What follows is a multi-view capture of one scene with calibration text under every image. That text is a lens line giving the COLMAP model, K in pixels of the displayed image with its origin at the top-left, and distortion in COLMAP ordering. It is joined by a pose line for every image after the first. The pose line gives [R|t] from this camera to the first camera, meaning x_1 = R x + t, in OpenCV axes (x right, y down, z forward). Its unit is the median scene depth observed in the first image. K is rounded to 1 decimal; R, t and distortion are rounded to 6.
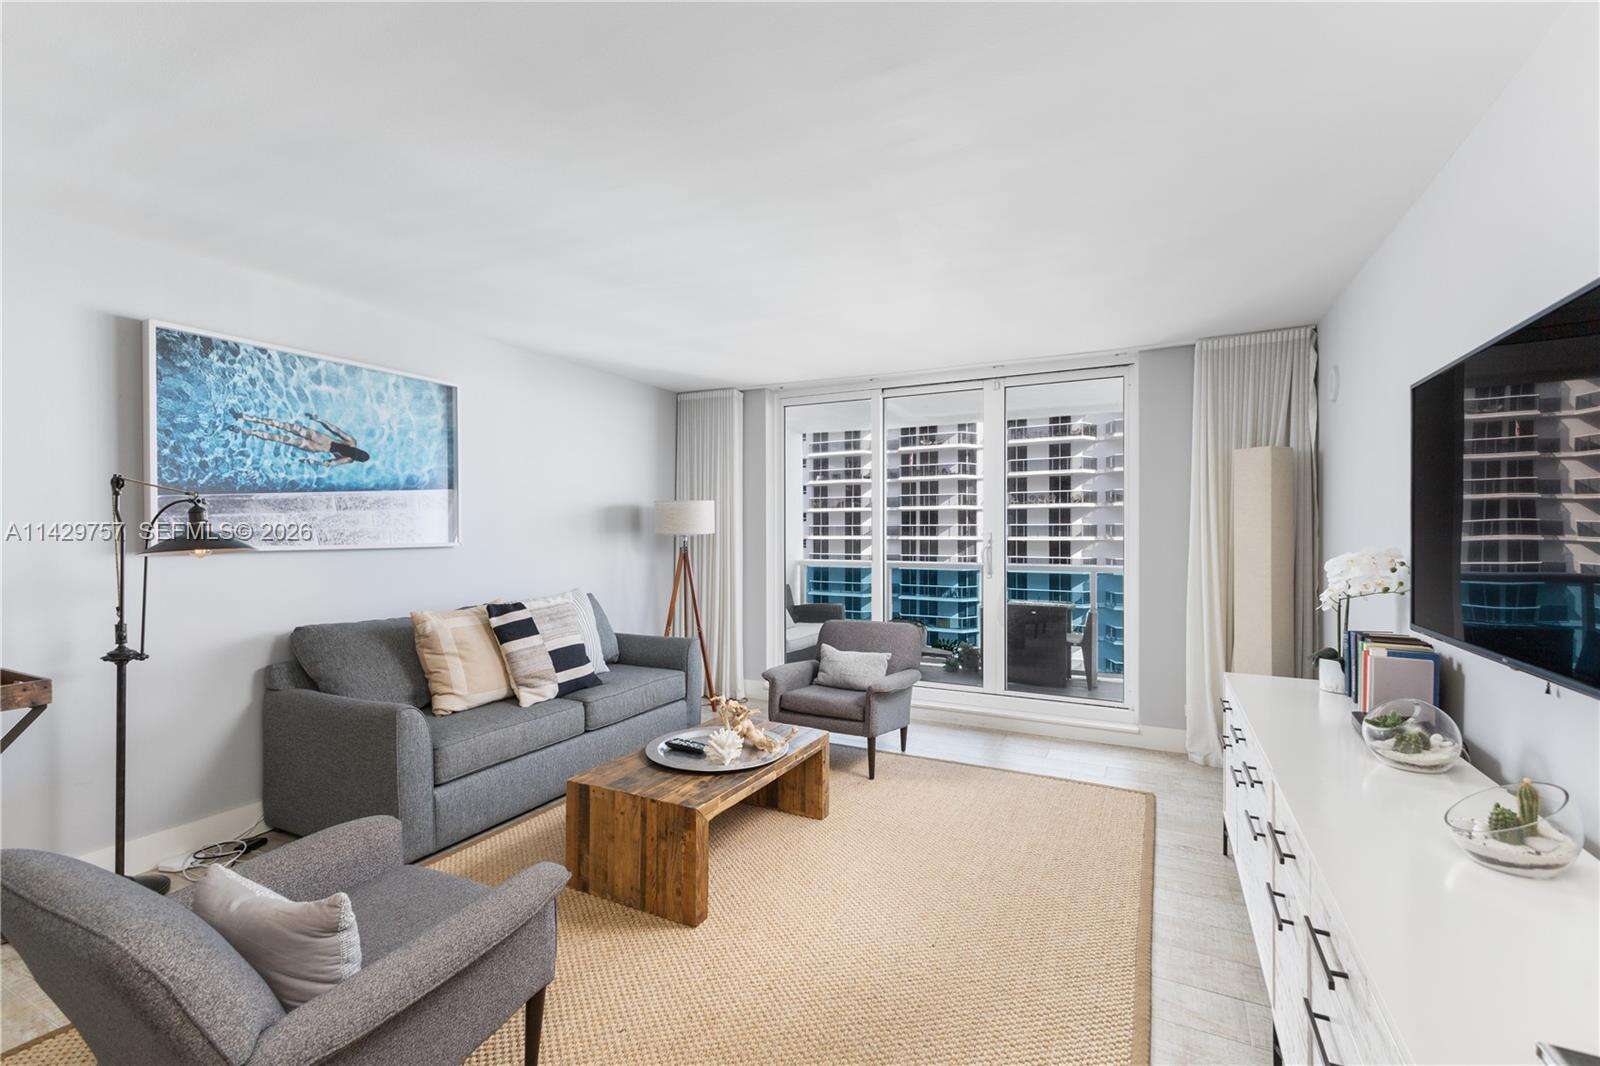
lens RADIAL K [[696.4, 0, 802.0], [0, 696.4, 535.3], [0, 0, 1]] dist [0.002345, 0.000158]
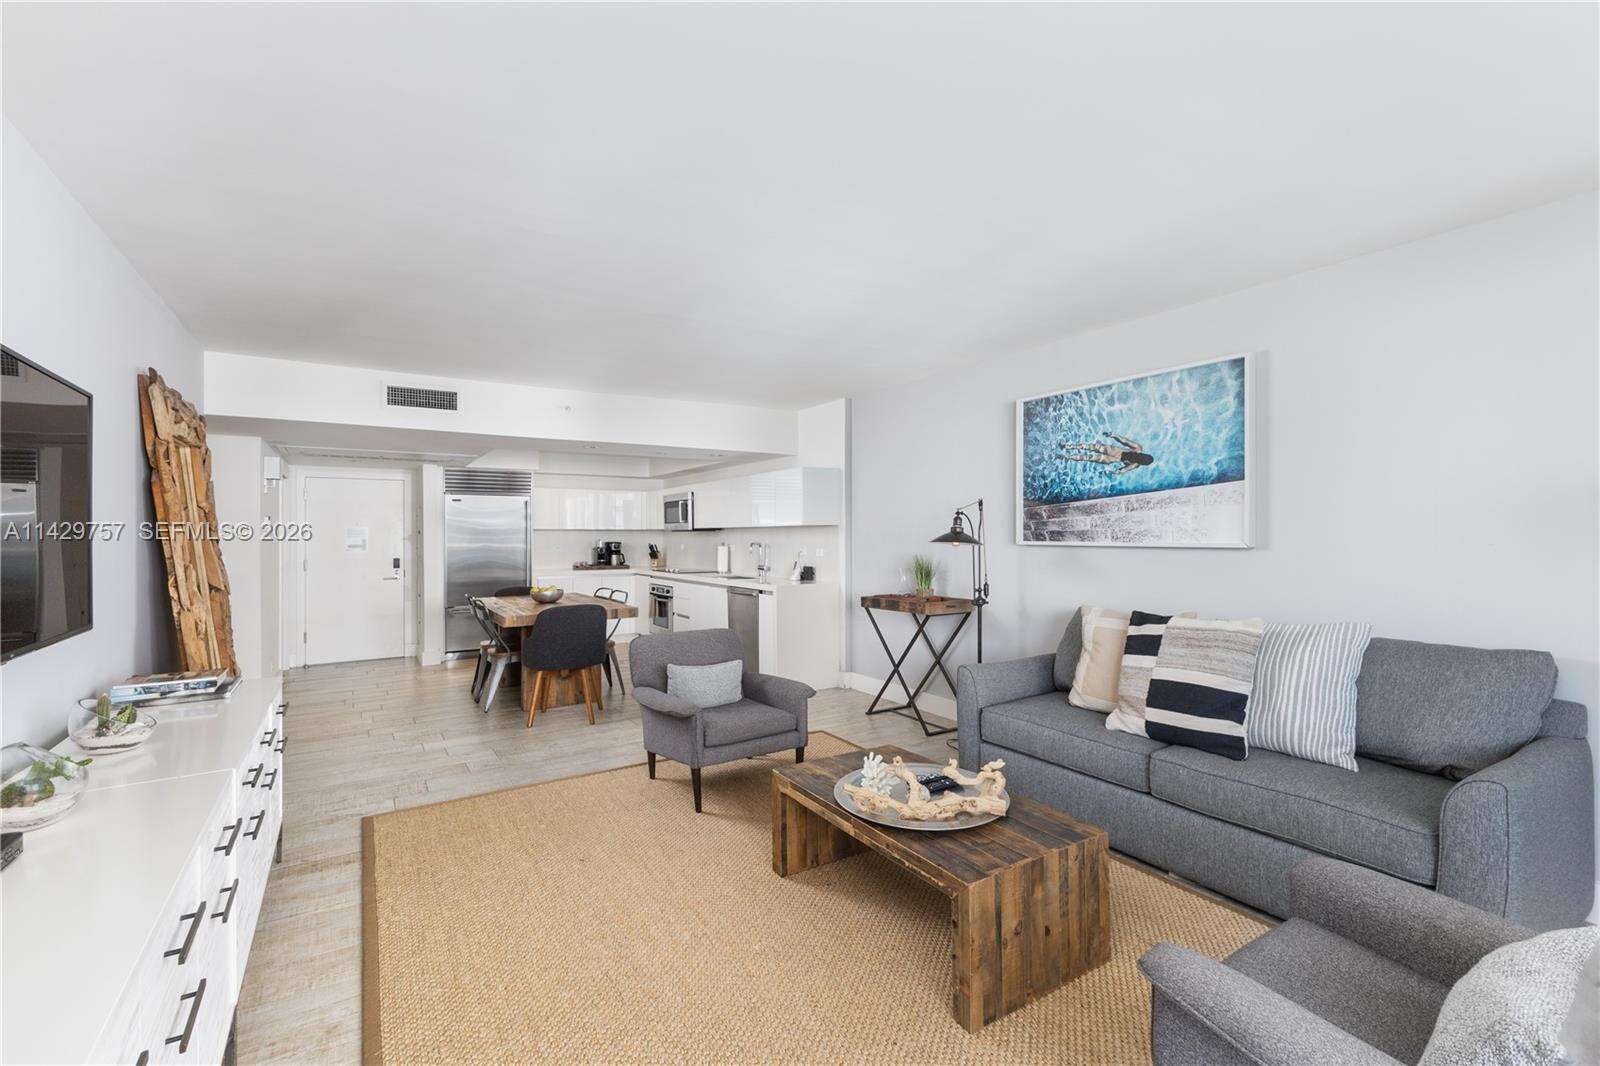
lens RADIAL K [[696.4, 0, 801.8], [0, 696.4, 532.1], [0, 0, 1]] dist [0.002345, 0.000158]
pose [[-0.514204, 0.002074, -0.857665, 0.590708], [-0.001410, 0.999994, 0.003263, -0.006410], [0.857667, 0.002887, -0.514198, 1.173096]]
